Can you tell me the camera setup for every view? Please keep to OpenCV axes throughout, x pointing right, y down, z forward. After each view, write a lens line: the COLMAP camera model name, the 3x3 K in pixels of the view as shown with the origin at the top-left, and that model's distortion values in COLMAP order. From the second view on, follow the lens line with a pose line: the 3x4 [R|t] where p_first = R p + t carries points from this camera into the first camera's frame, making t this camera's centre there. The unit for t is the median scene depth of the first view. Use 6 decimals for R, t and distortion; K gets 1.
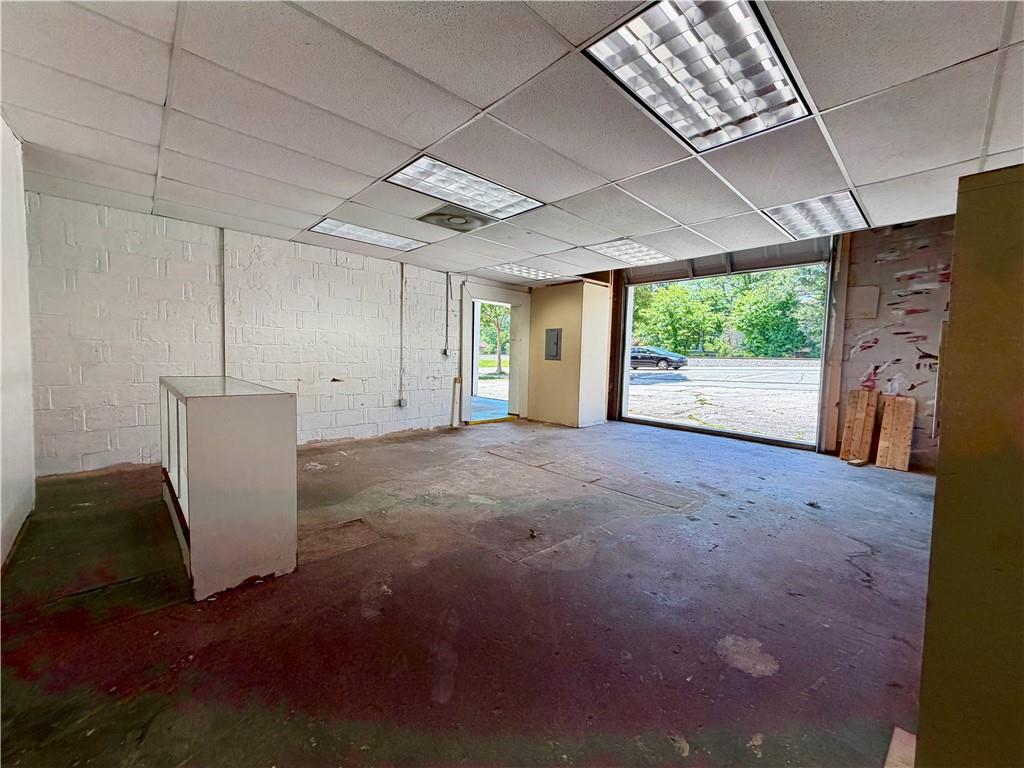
lens RADIAL K [[408.1, 0, 509.9], [0, 408.1, 384.3], [0, 0, 1]] dist [0.000187, 0.000250]
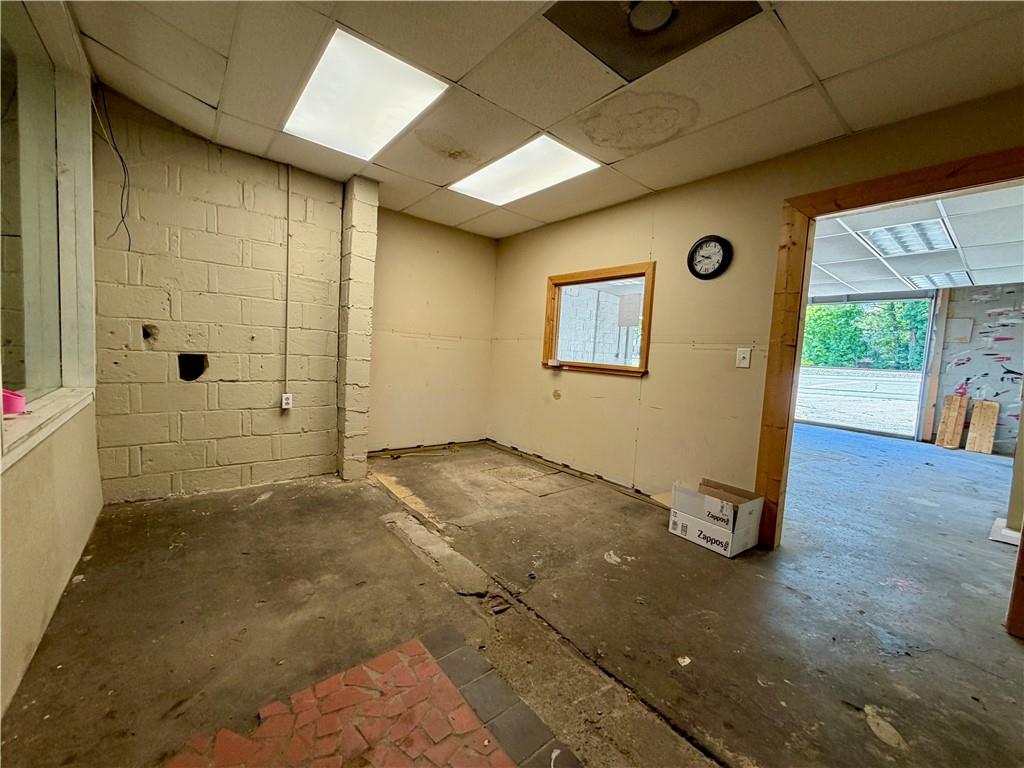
lens RADIAL K [[408.1, 0, 509.9], [0, 408.1, 384.3], [0, 0, 1]] dist [0.000187, 0.000250]
pose [[0.995934, 0.039874, -0.080782, -0.489122], [-0.039597, 0.999203, 0.005027, 0.028683], [0.080918, -0.001808, 0.996719, -0.456962]]
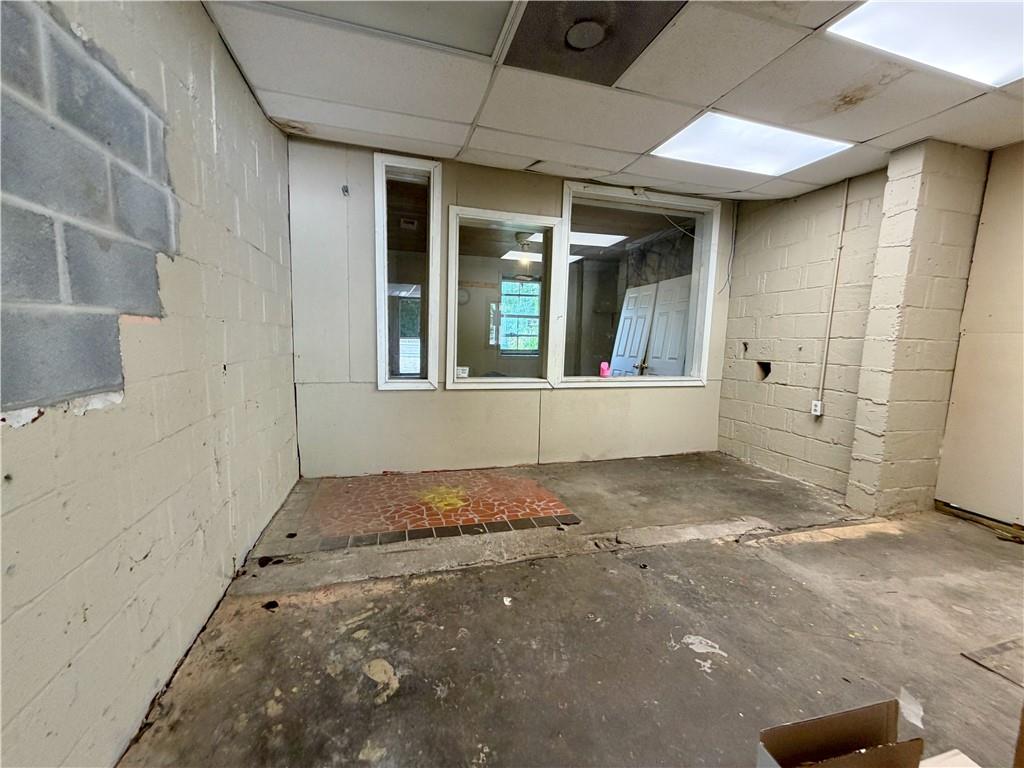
lens RADIAL K [[408.1, 0, 509.9], [0, 408.1, 384.3], [0, 0, 1]] dist [0.000187, 0.000250]
pose [[-0.457342, 0.064773, -0.886929, -0.079376], [-0.099842, 0.987298, 0.123586, 0.002129], [0.883669, 0.145074, -0.445066, -0.015611]]
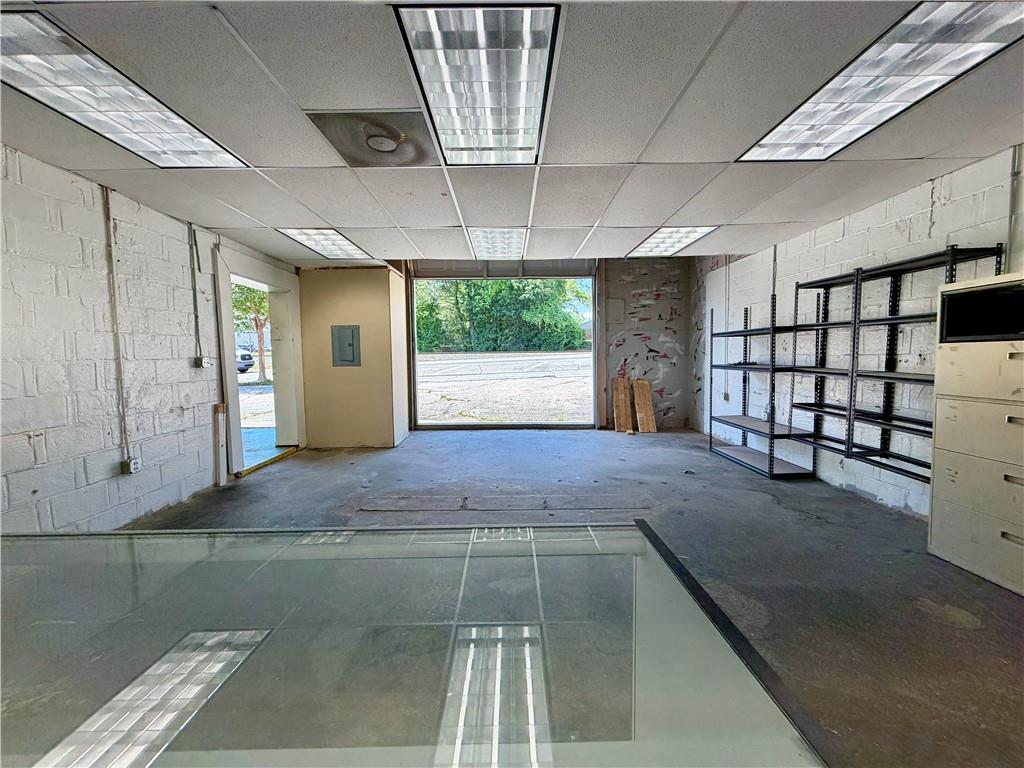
lens RADIAL K [[408.1, 0, 509.9], [0, 408.1, 384.3], [0, 0, 1]] dist [0.000187, 0.000250]
pose [[0.681400, -0.084437, 0.727024, -0.343089], [0.079077, 0.996002, 0.041562, -0.045944], [-0.727626, 0.029171, 0.685353, 0.346672]]
